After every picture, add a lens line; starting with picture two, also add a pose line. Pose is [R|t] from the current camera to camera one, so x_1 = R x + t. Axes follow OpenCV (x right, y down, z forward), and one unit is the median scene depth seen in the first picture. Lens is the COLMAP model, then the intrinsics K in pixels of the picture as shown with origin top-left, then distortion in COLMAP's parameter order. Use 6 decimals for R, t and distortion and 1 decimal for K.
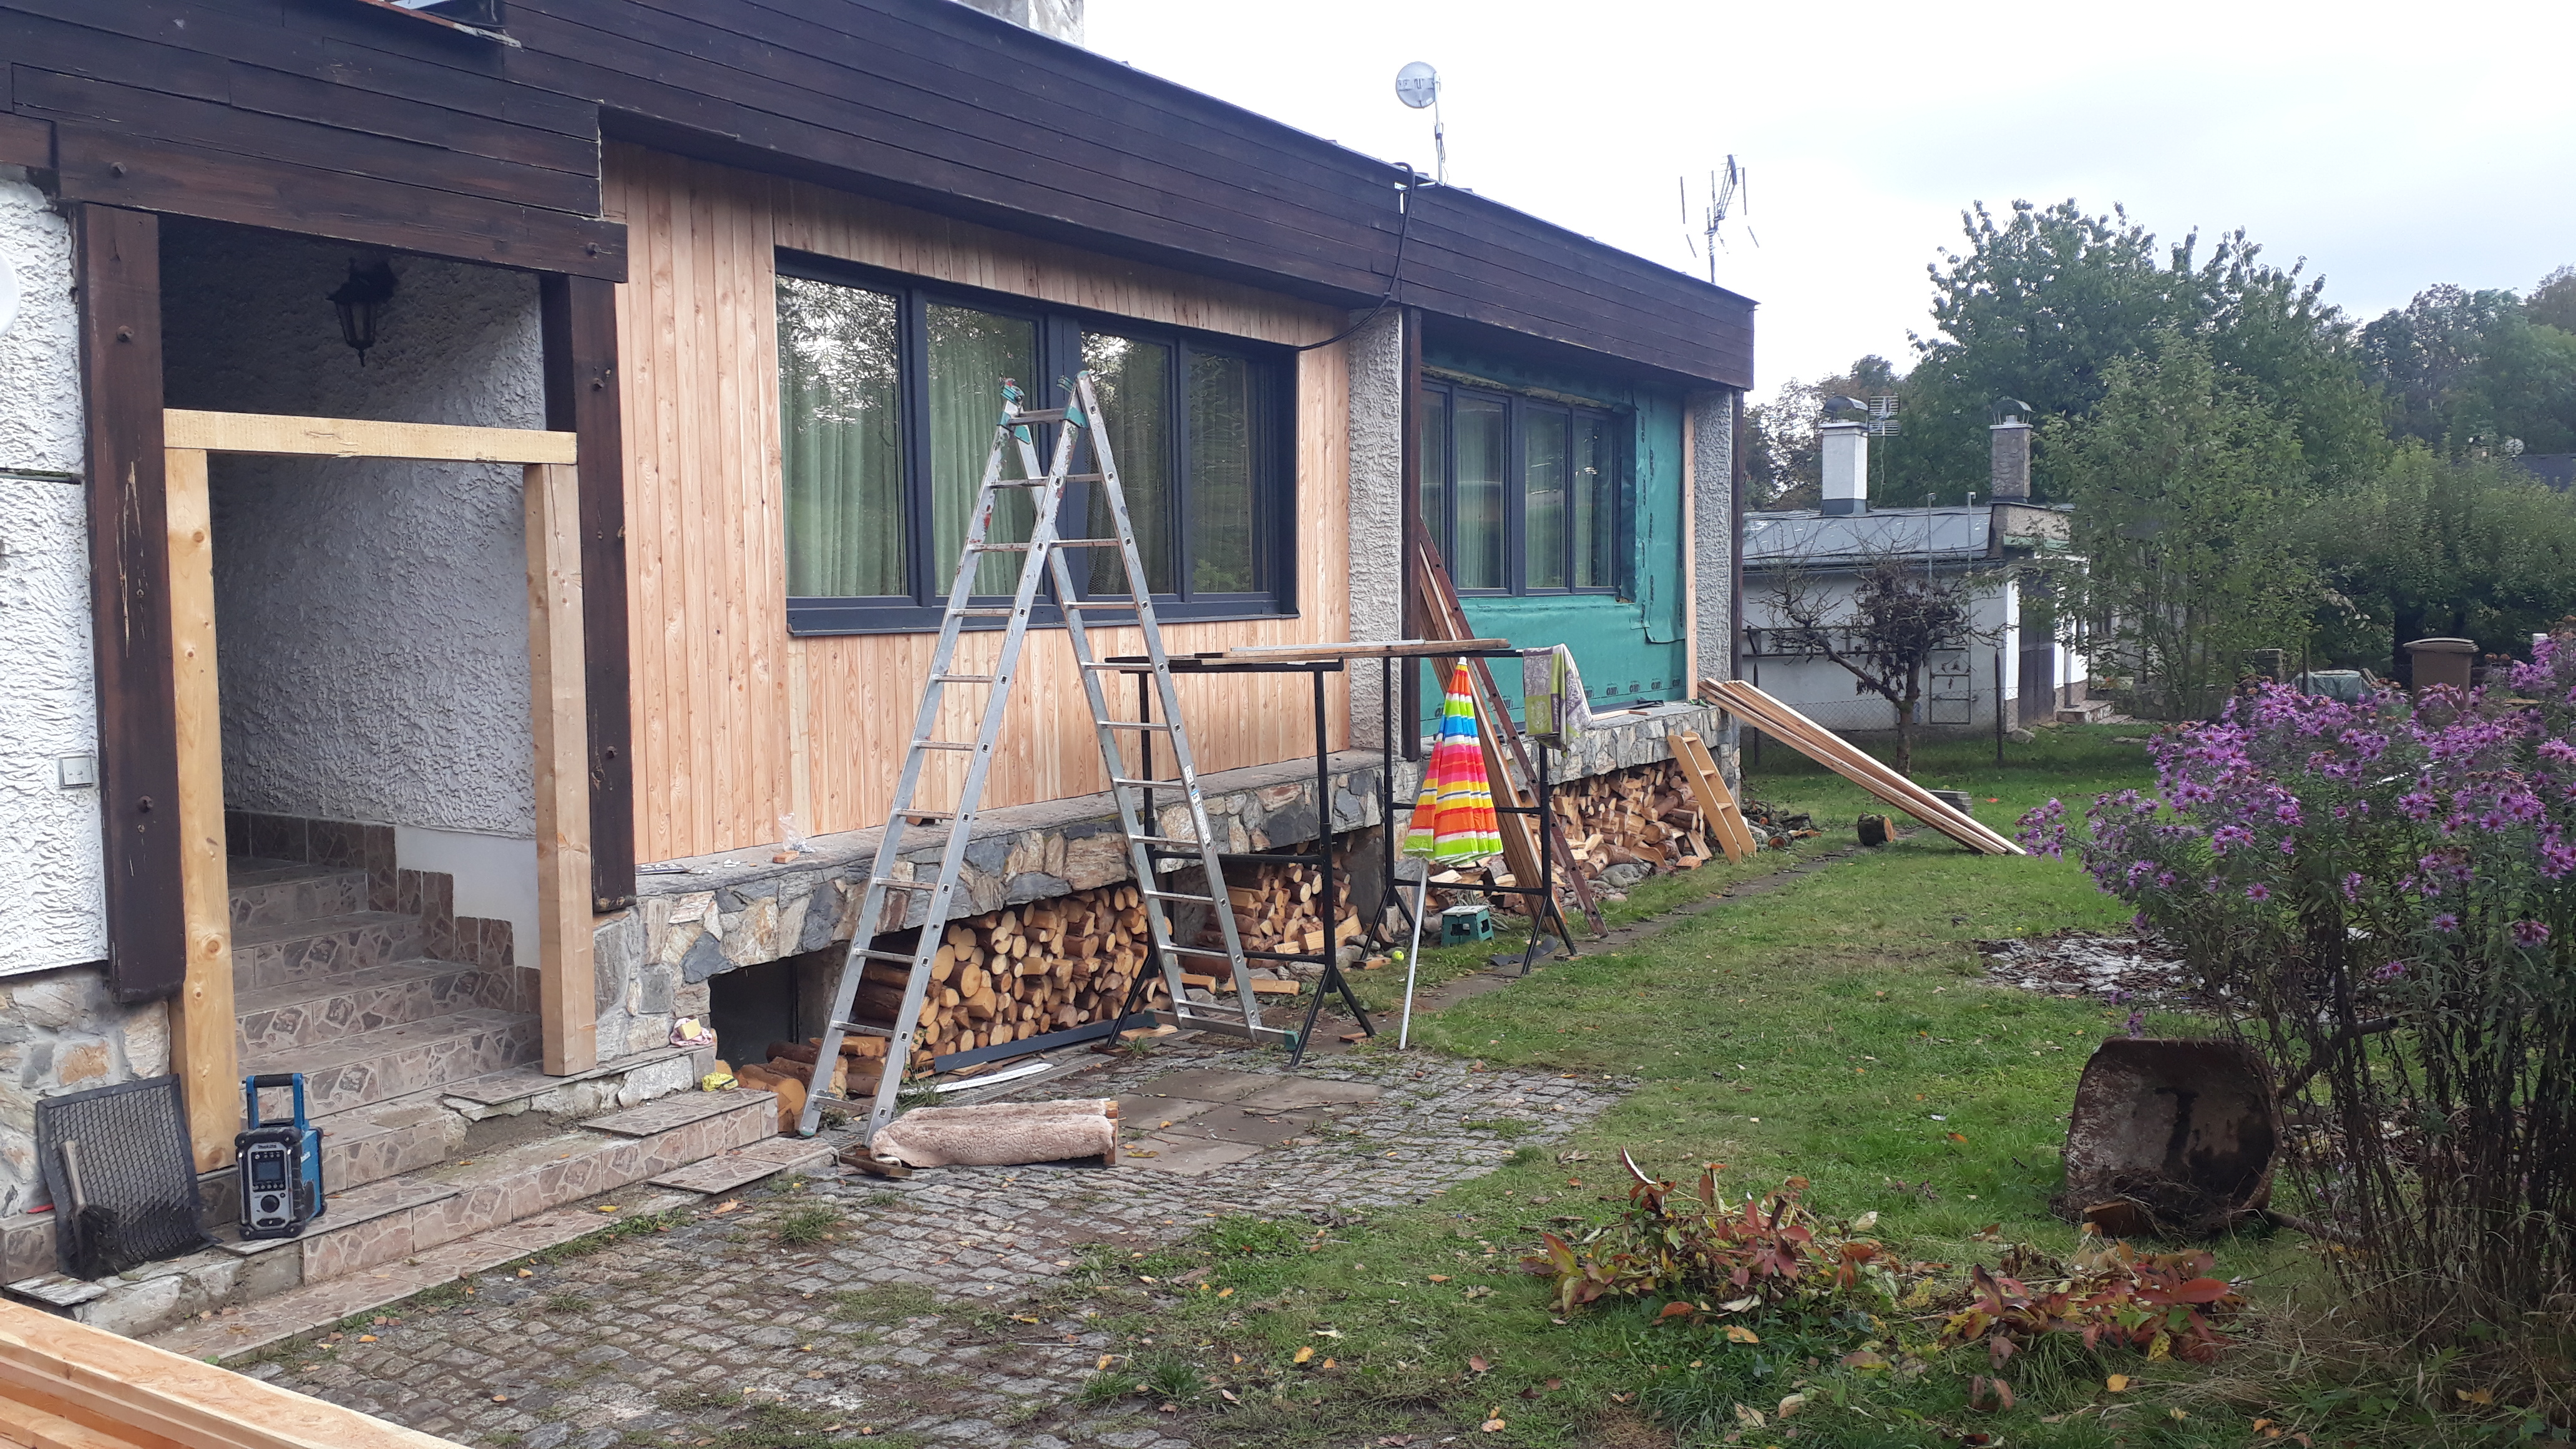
lens RADIAL K [[1992.2, 0, 1289.8], [0, 1992.2, 750.2], [0, 0, 1]] dist [0.061184, -0.052739]
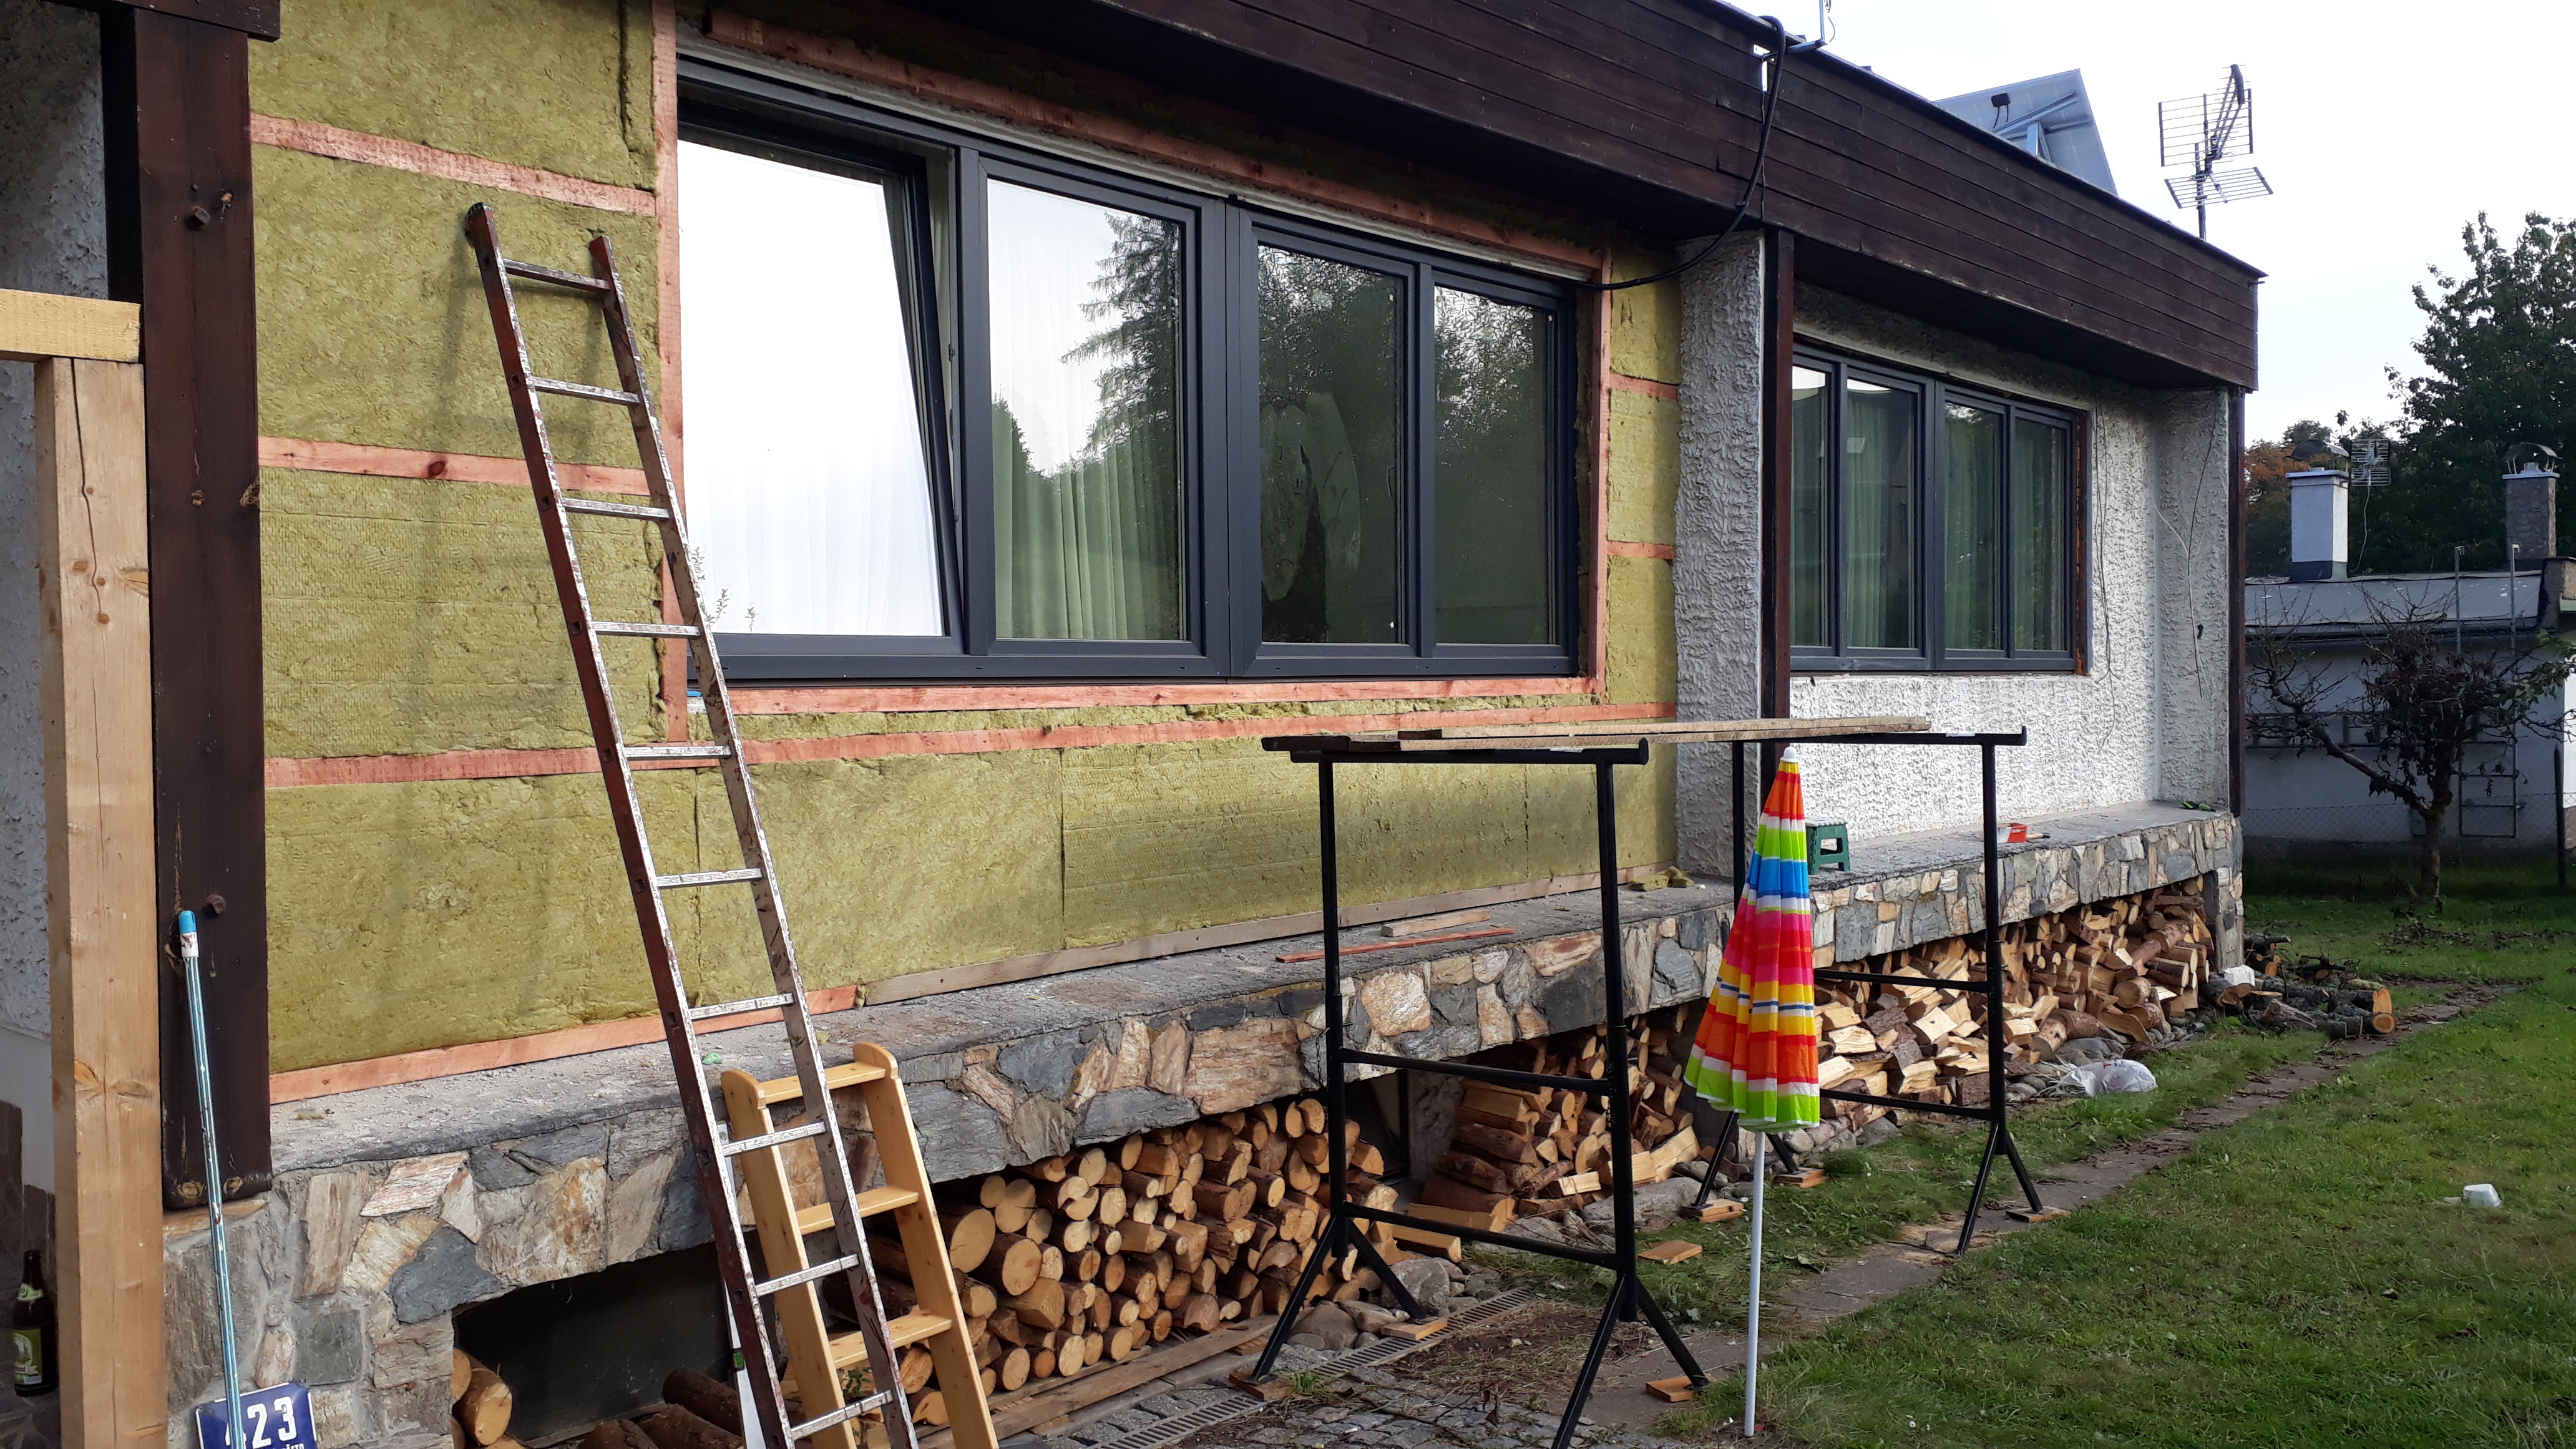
lens RADIAL K [[1992.2, 0, 1270.9], [0, 1992.2, 710.6], [0, 0, 1]] dist [0.061184, -0.052739]
pose [[0.981817, 0.006496, -0.189717, 0.023254], [-0.018314, 0.997994, -0.060605, -0.014468], [0.188943, 0.062978, 0.979967, 0.328070]]
